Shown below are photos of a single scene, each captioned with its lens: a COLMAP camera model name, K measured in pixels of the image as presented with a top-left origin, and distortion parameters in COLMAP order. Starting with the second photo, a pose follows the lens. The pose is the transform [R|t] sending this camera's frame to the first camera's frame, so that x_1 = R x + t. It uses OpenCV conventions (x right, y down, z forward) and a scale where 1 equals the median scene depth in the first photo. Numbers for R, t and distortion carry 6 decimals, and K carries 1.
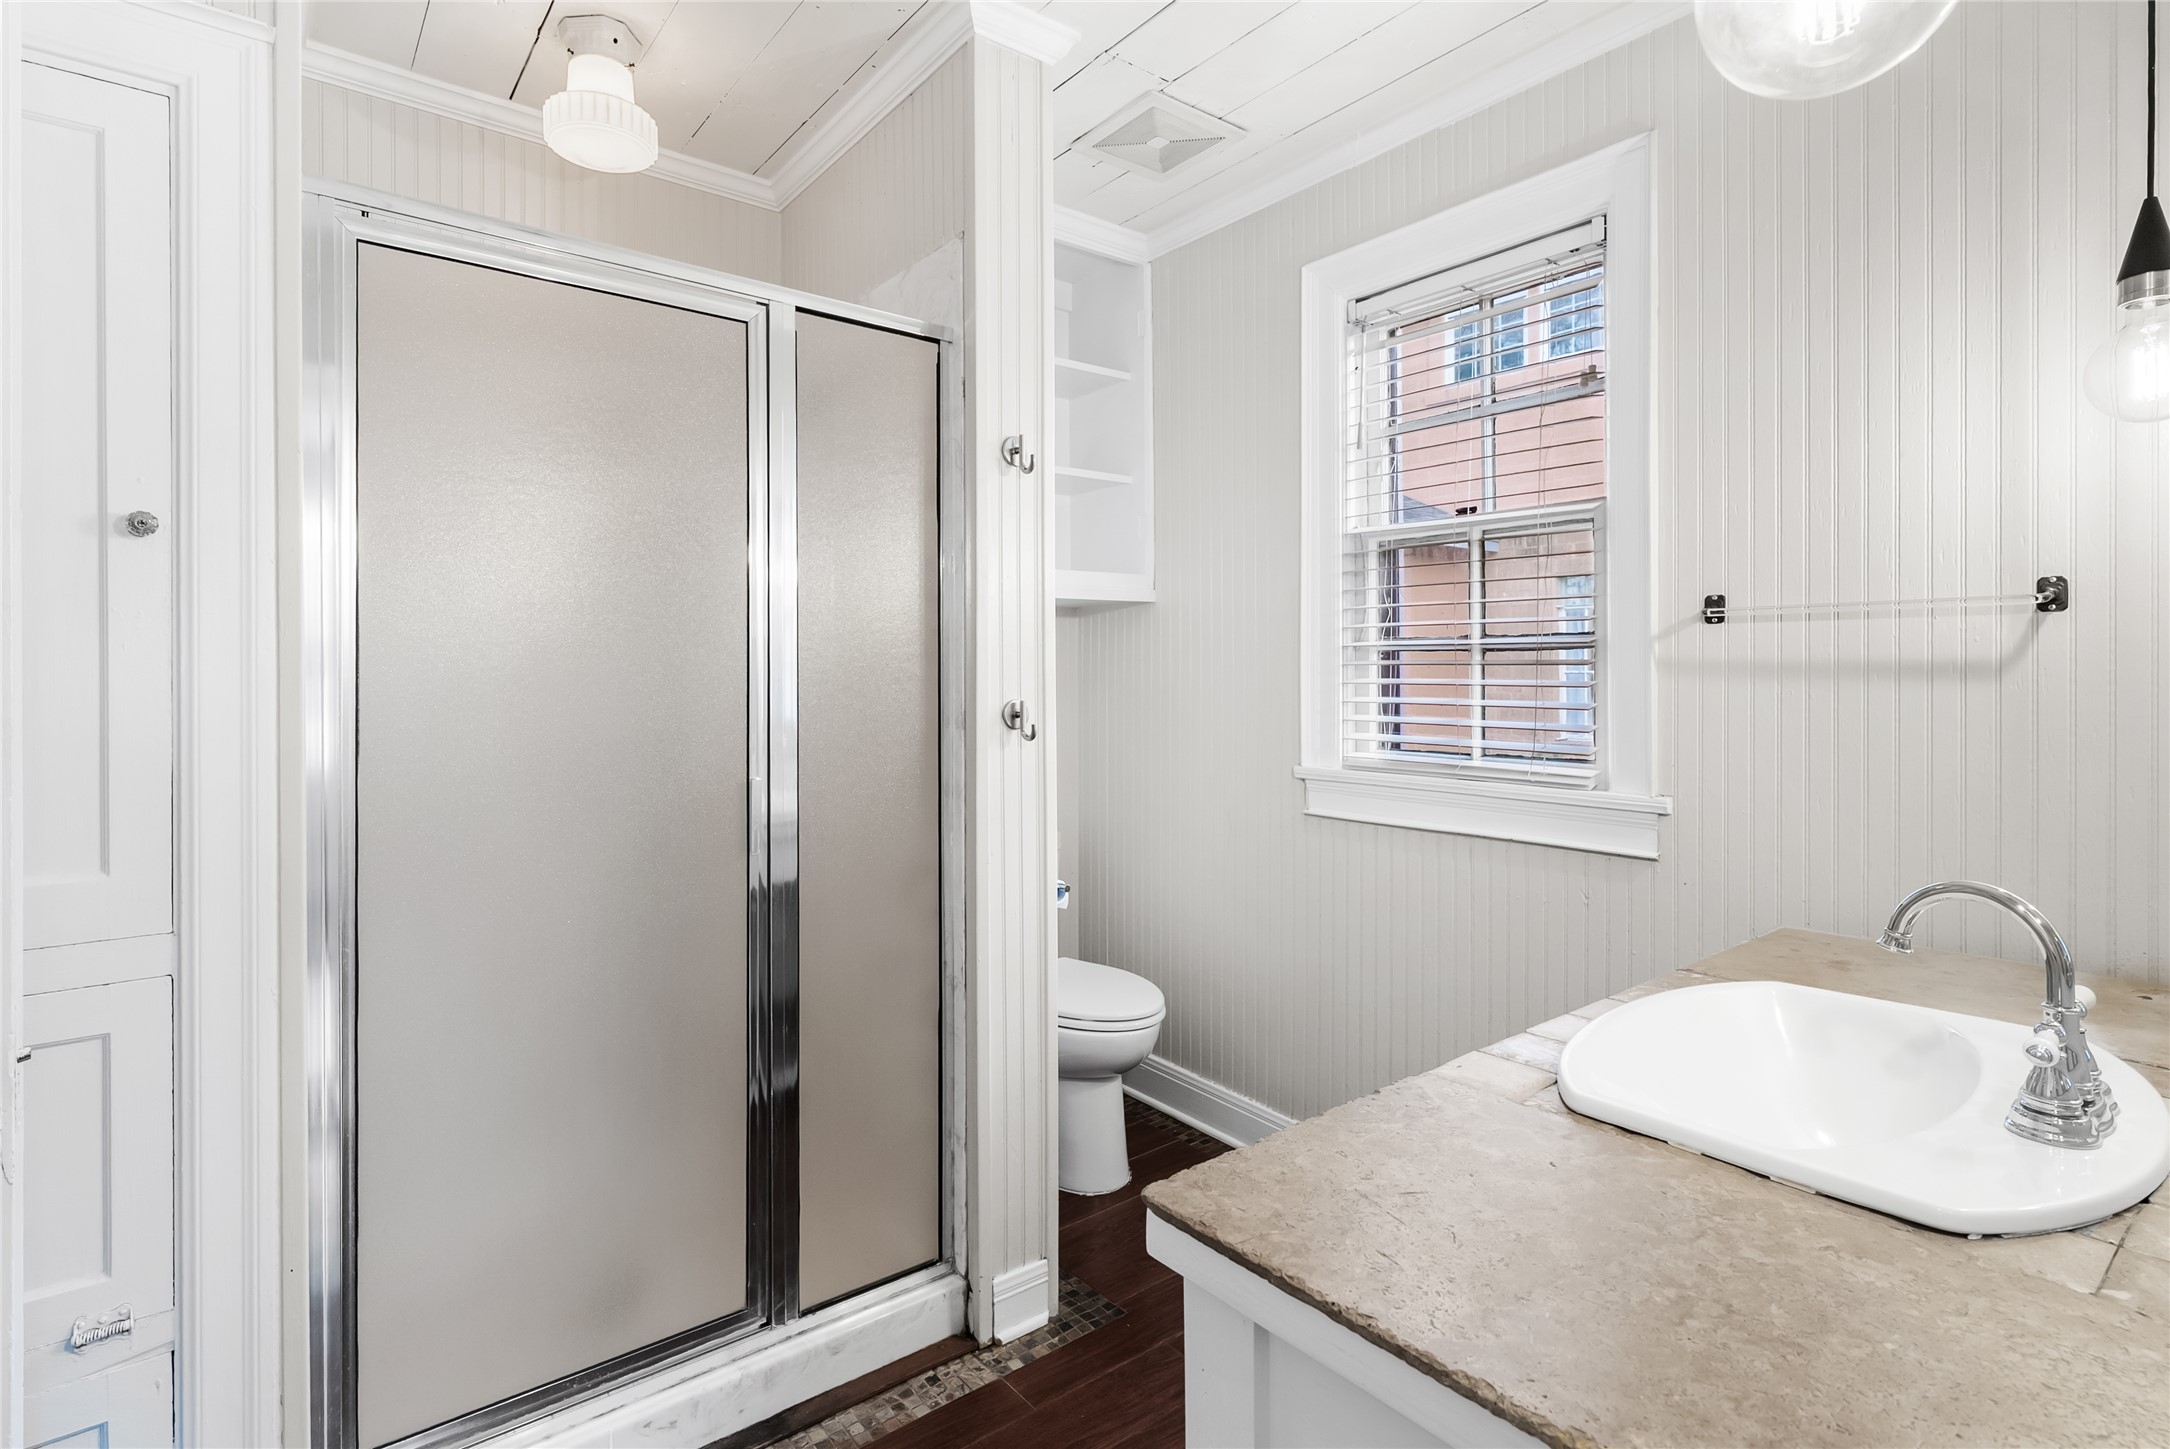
lens RADIAL K [[1057.0, 0, 1072.0], [0, 1057.0, 674.3], [0, 0, 1]] dist [0.001397, 0.000529]
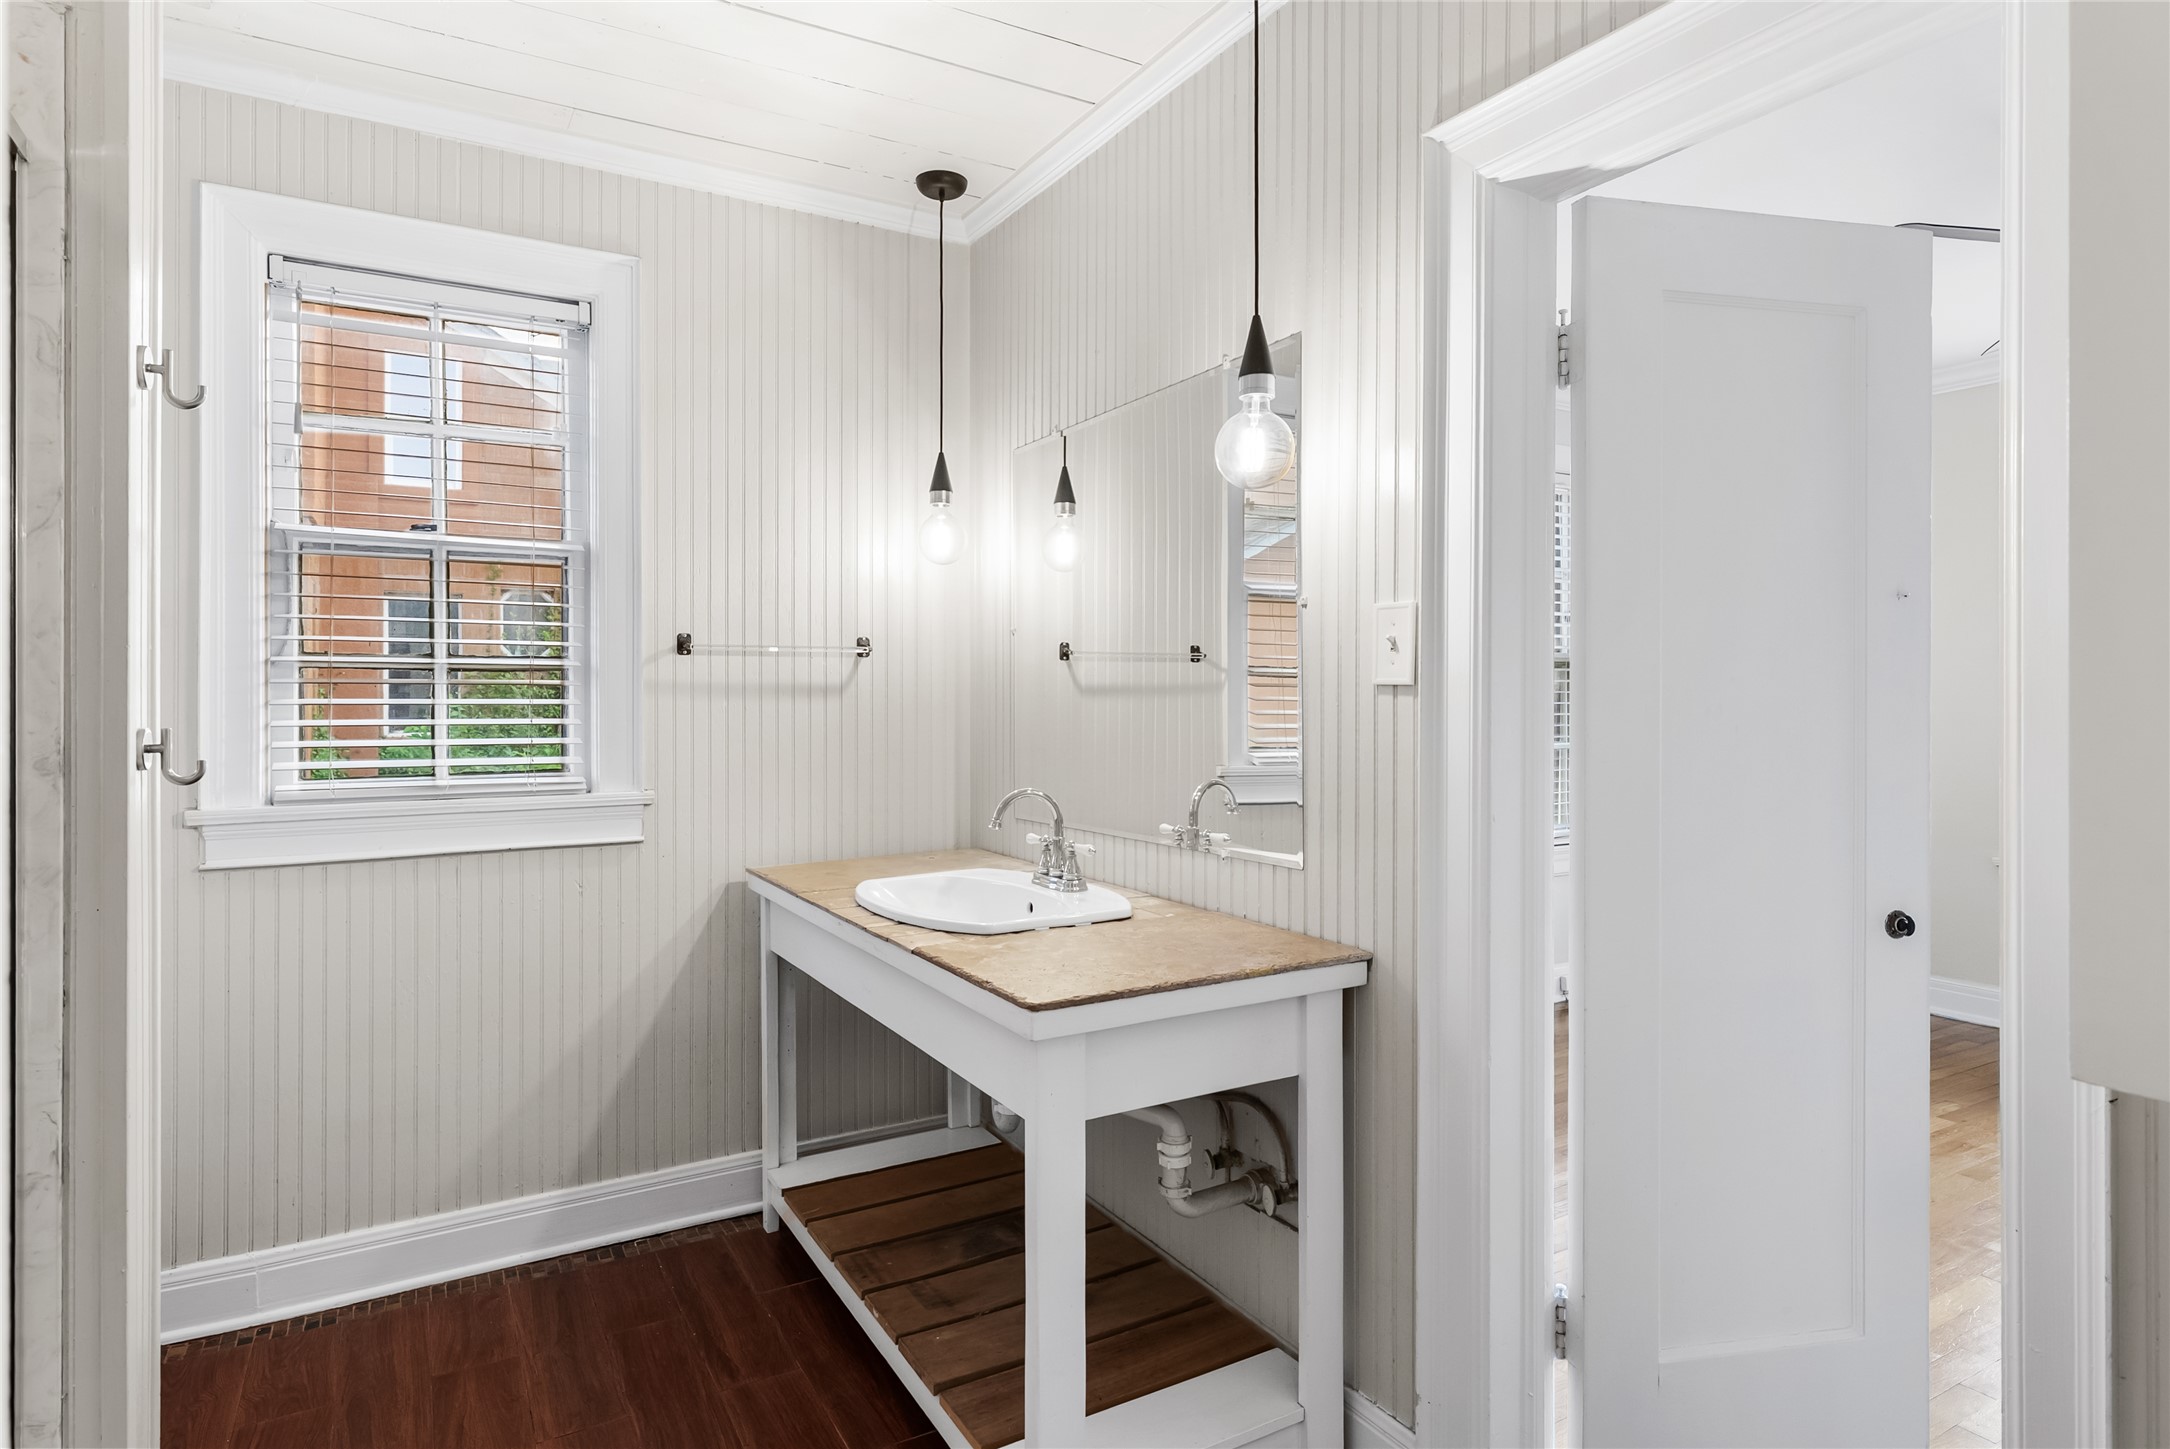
lens RADIAL K [[1170.5, 0, 1082.0], [0, 1170.5, 708.2], [0, 0, 1]] dist [-0.001308, -0.000519]
pose [[0.127501, -0.010357, 0.991784, -0.650562], [0.003621, 0.999944, 0.009977, 0.004958], [-0.991832, 0.002320, 0.127531, 0.260892]]
